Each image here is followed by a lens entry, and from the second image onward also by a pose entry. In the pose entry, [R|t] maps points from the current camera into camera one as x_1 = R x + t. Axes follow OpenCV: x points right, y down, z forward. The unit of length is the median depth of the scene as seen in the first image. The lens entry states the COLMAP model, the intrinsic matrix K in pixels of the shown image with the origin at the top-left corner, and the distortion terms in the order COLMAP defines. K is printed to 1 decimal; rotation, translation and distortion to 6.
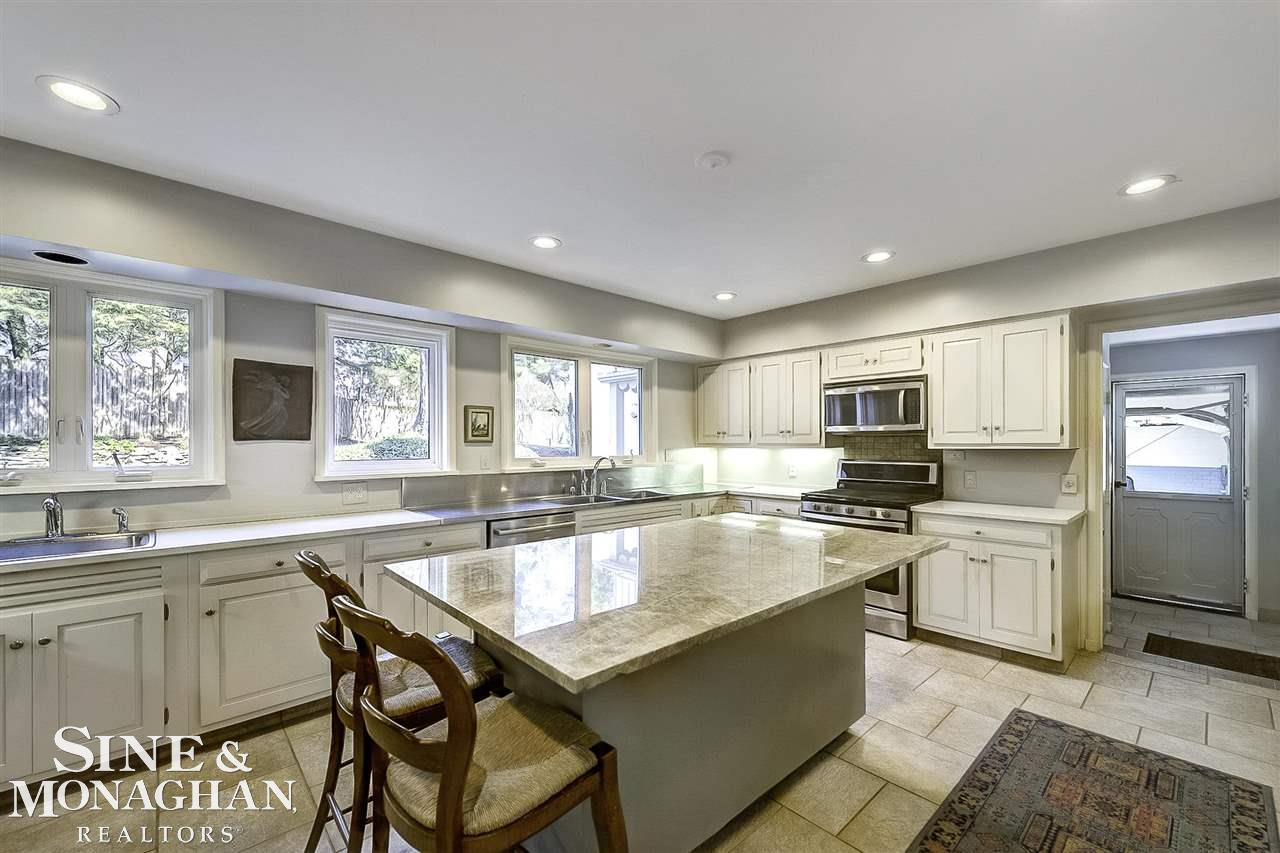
lens RADIAL K [[519.7, 0, 638.9], [0, 519.7, 450.6], [0, 0, 1]] dist [-0.000030, -0.000057]
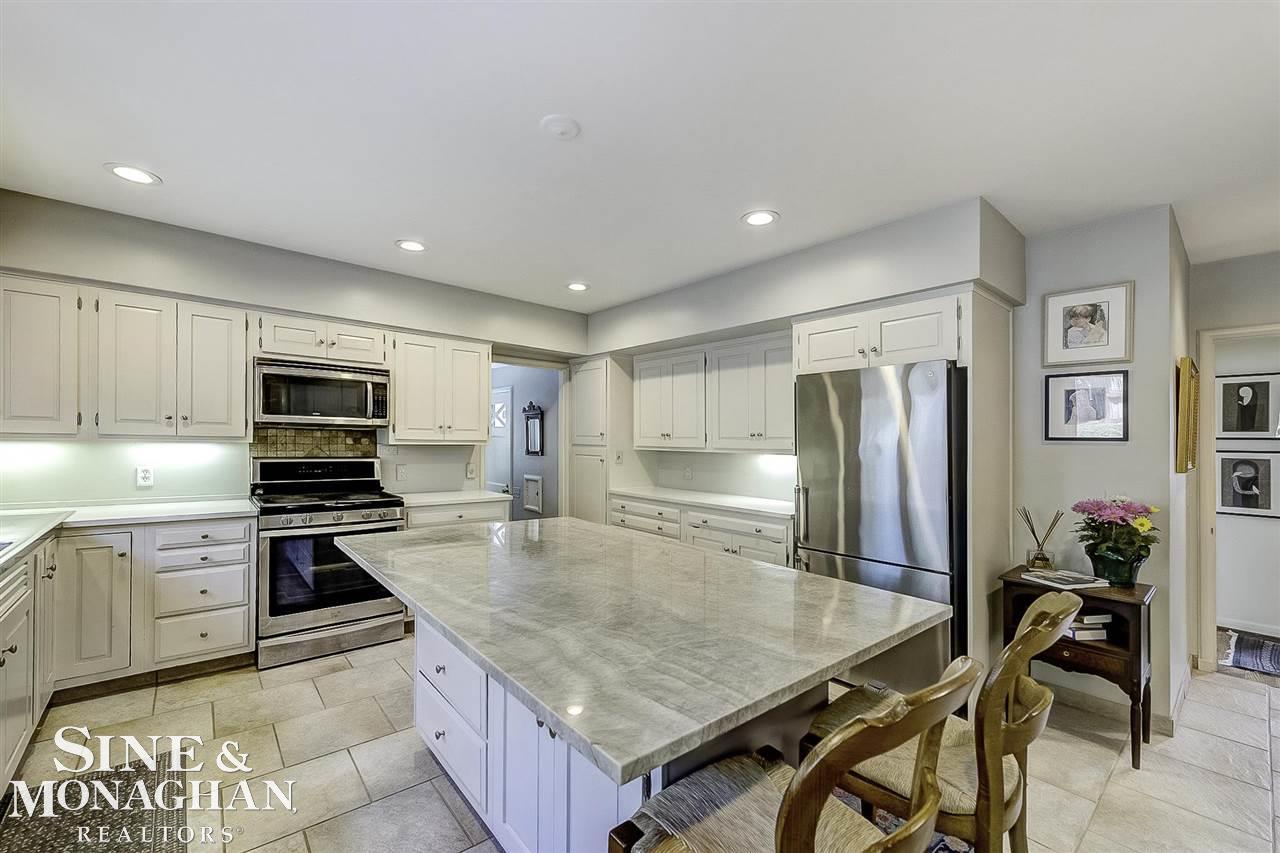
lens RADIAL K [[519.3, 0, 638.4], [0, 519.3, 438.5], [0, 0, 1]] dist [0.000952, 0.000071]
pose [[0.031100, 0.009009, 0.999476, -0.389317], [-0.000780, 0.999959, -0.008989, -0.005130], [-0.999516, -0.000500, 0.031105, 0.437168]]
